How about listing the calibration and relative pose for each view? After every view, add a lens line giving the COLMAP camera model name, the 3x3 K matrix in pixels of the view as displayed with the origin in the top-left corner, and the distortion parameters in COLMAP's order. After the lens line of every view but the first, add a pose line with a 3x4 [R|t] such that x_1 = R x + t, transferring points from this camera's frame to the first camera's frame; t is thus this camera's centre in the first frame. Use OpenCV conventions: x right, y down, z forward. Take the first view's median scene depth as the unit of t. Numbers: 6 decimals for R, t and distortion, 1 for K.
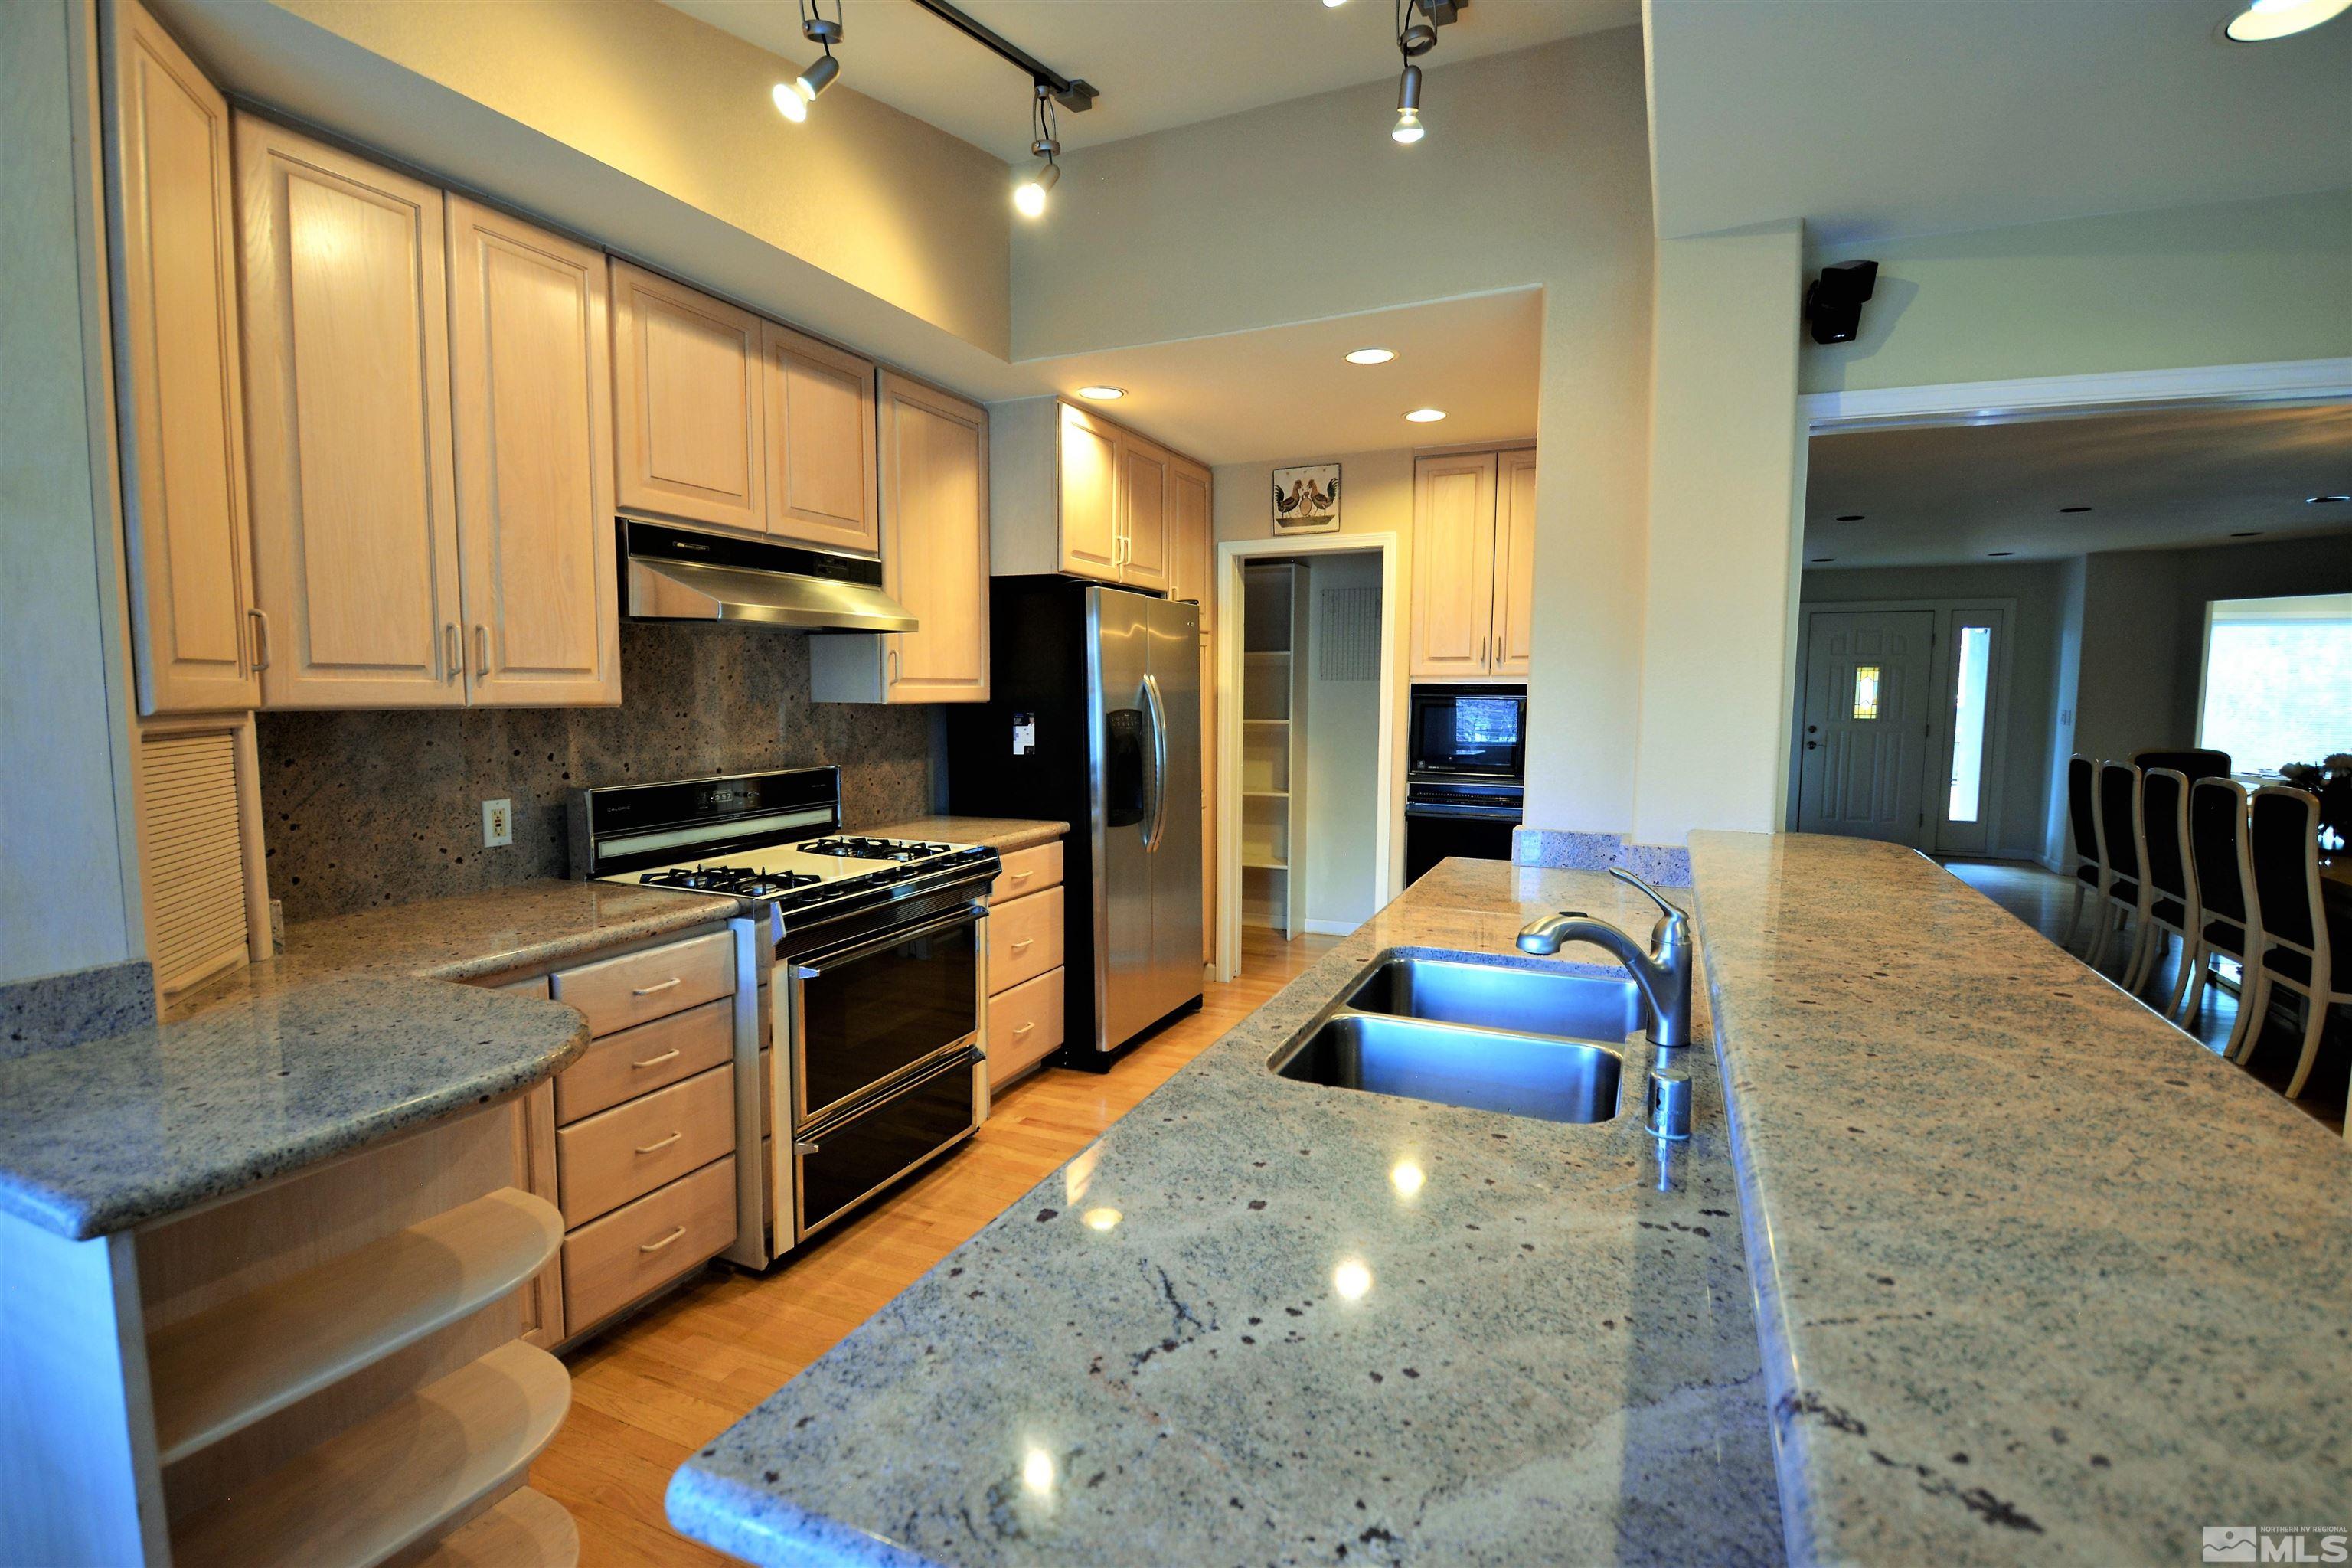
lens RADIAL K [[1066.5, 0, 1152.3], [0, 1066.5, 787.5], [0, 0, 1]] dist [-0.014231, -0.007348]
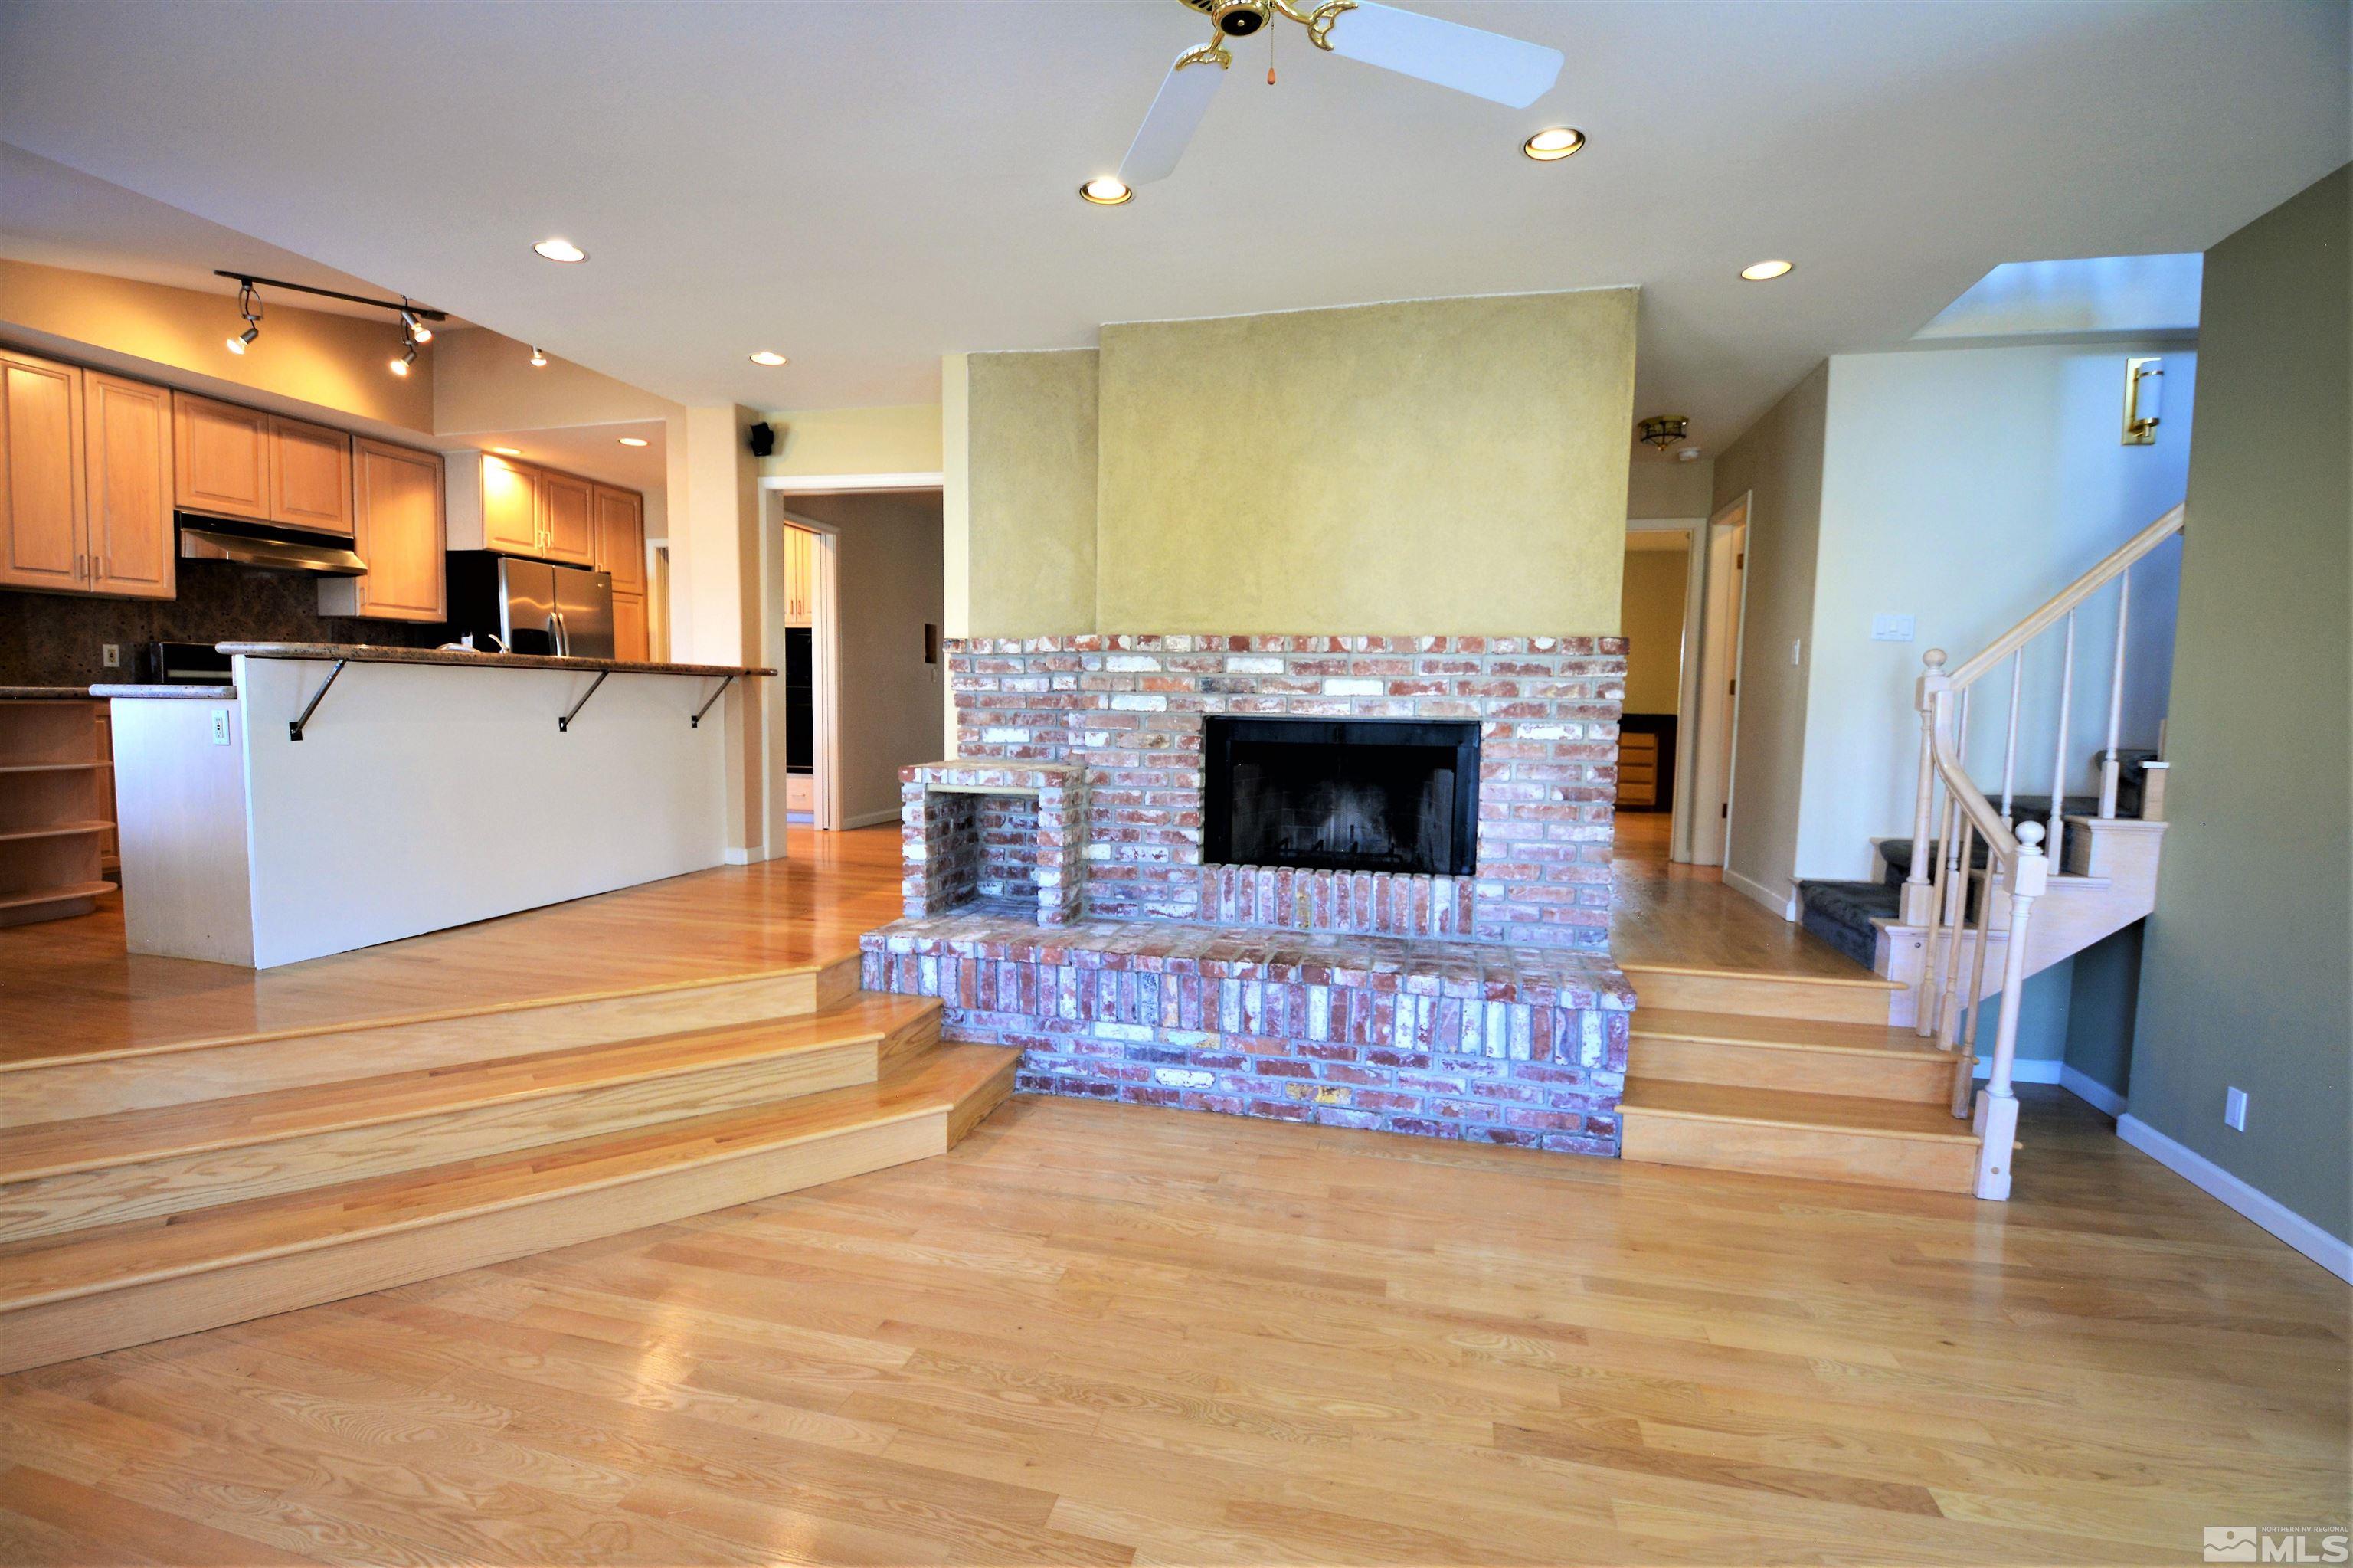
lens RADIAL K [[1067.0, 0, 1150.4], [0, 1067.0, 786.5], [0, 0, 1]] dist [-0.014231, -0.007348]
pose [[0.985369, 0.001906, 0.170424, 0.972913], [0.000300, 0.999916, -0.012921, 0.297086], [-0.170435, 0.012783, 0.985286, -1.269206]]
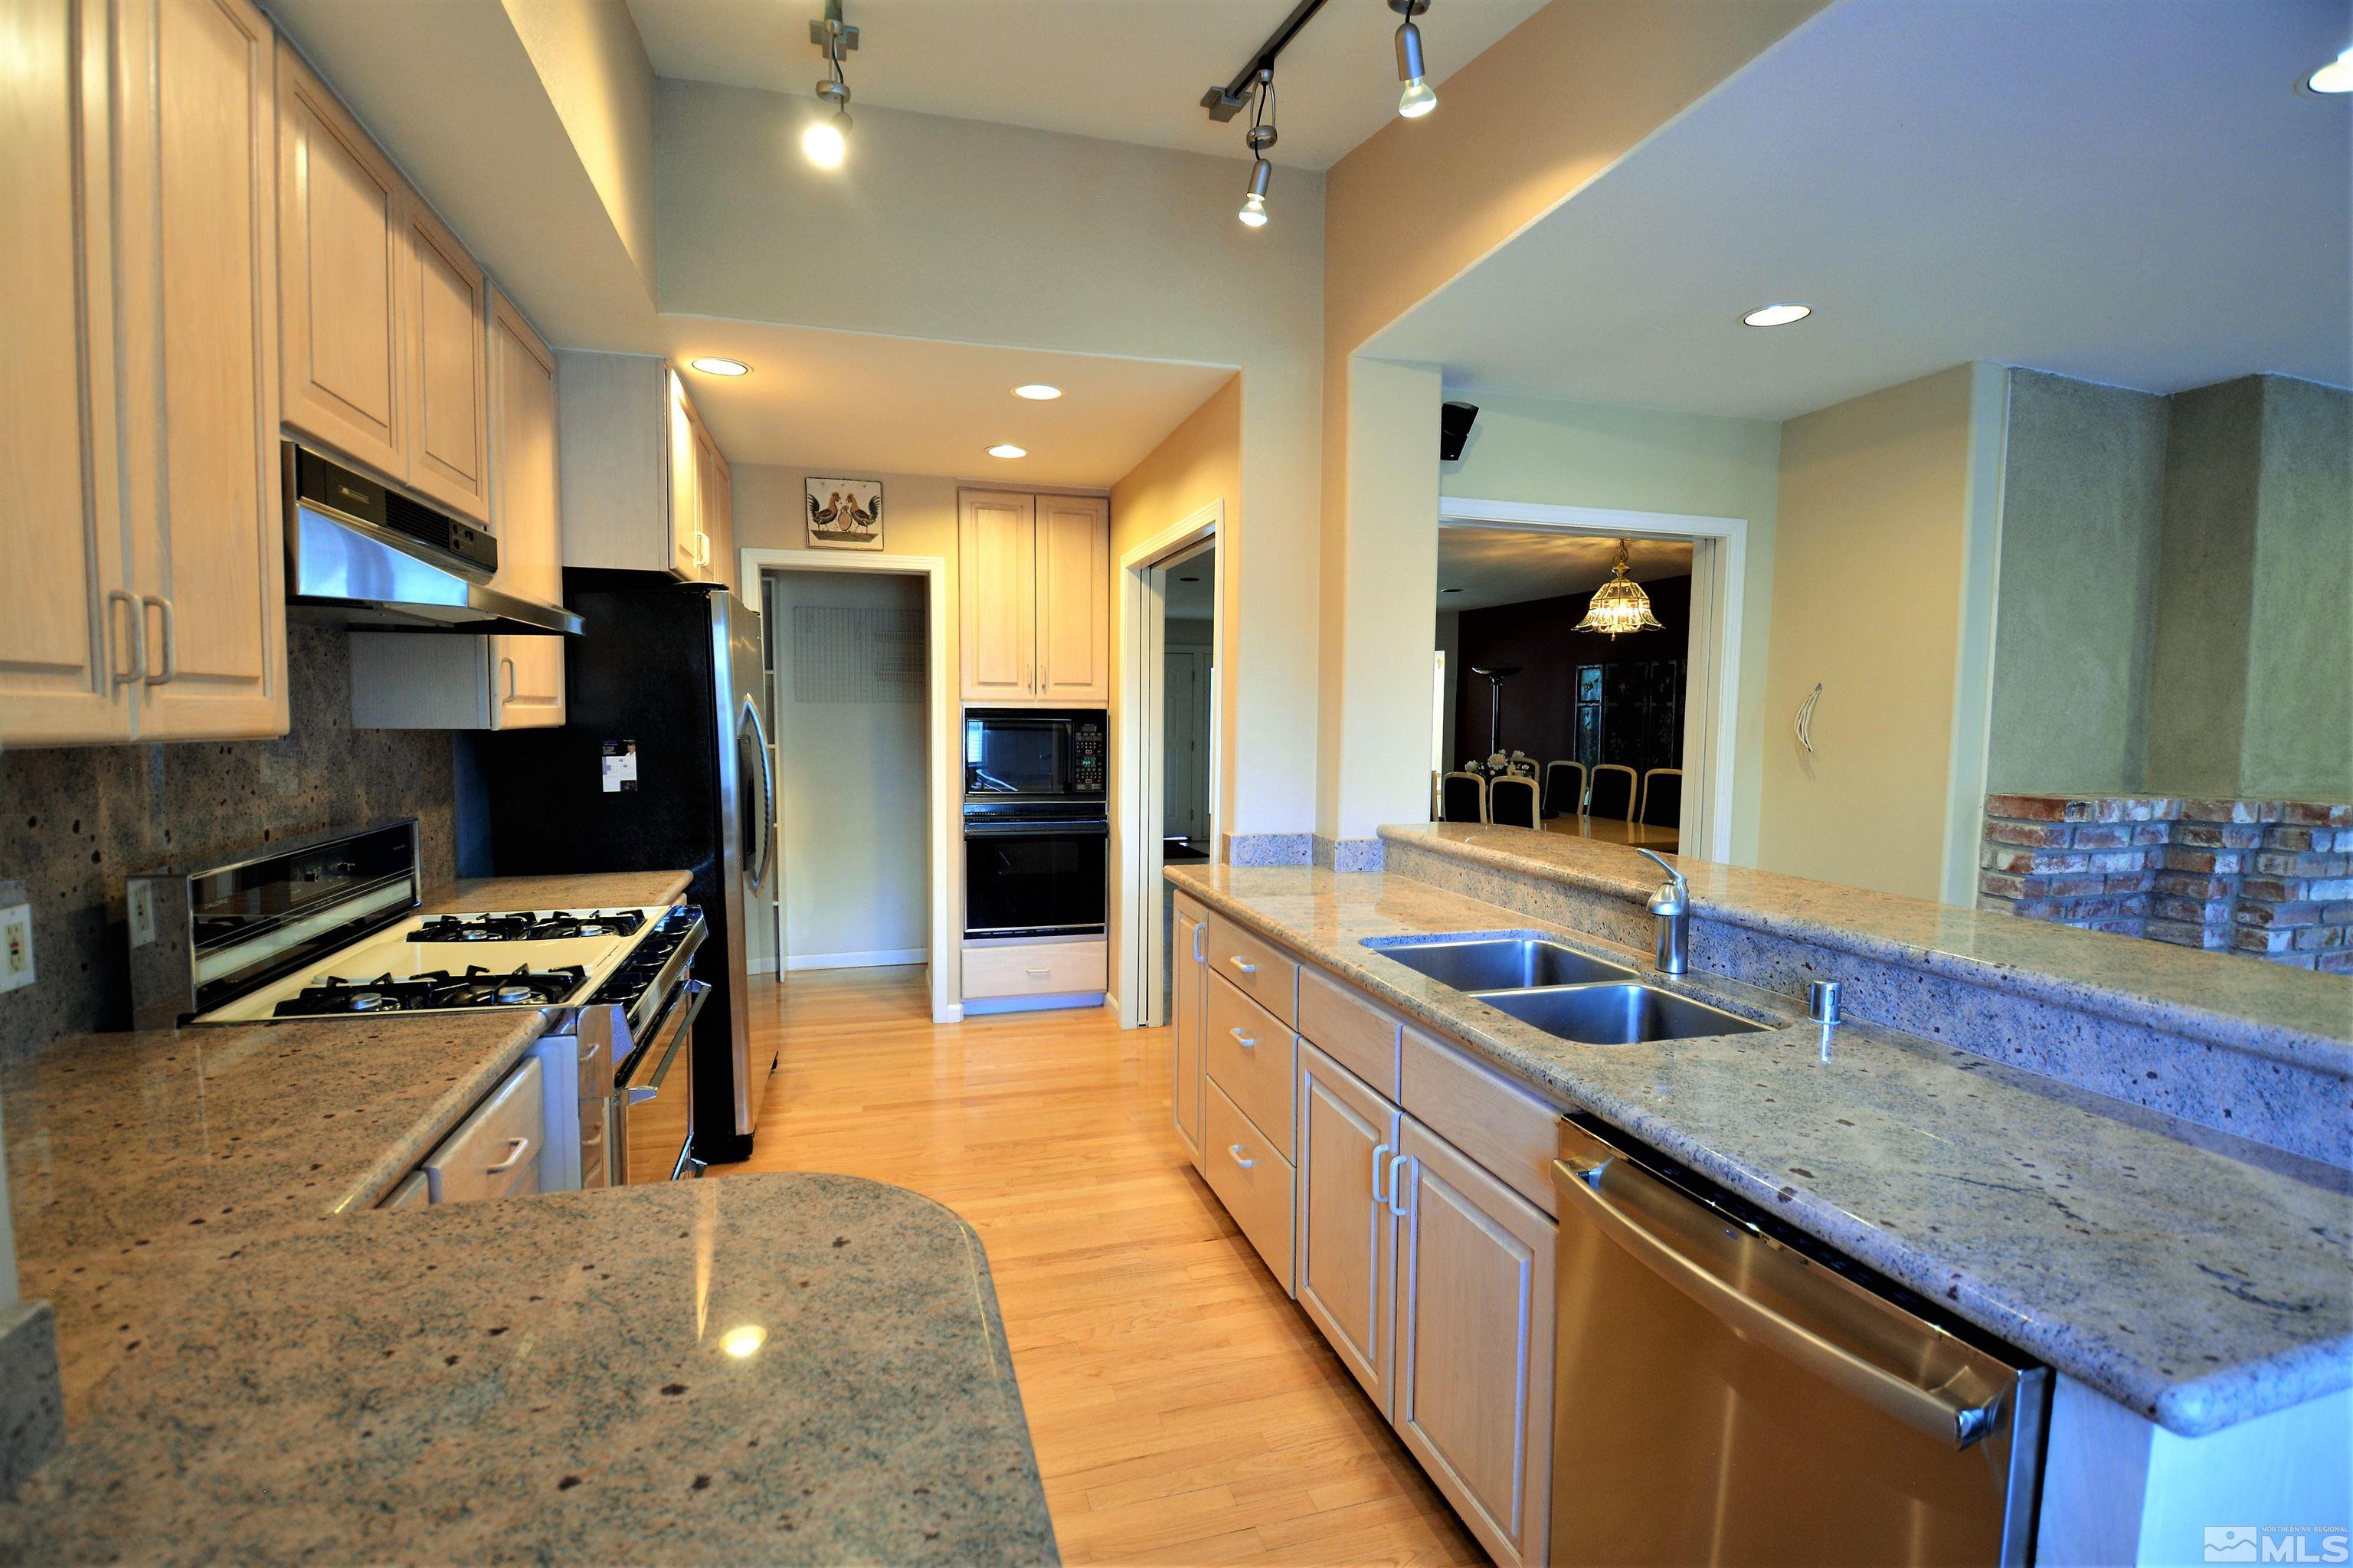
lens RADIAL K [[1067.0, 0, 1112.9], [0, 1067.0, 785.7], [0, 0, 1]] dist [-0.014231, -0.007348]
pose [[0.776470, -0.039407, 0.628921, -0.477894], [0.053083, 0.998586, -0.002968, -0.018629], [-0.627914, 0.035689, 0.777464, 0.193792]]
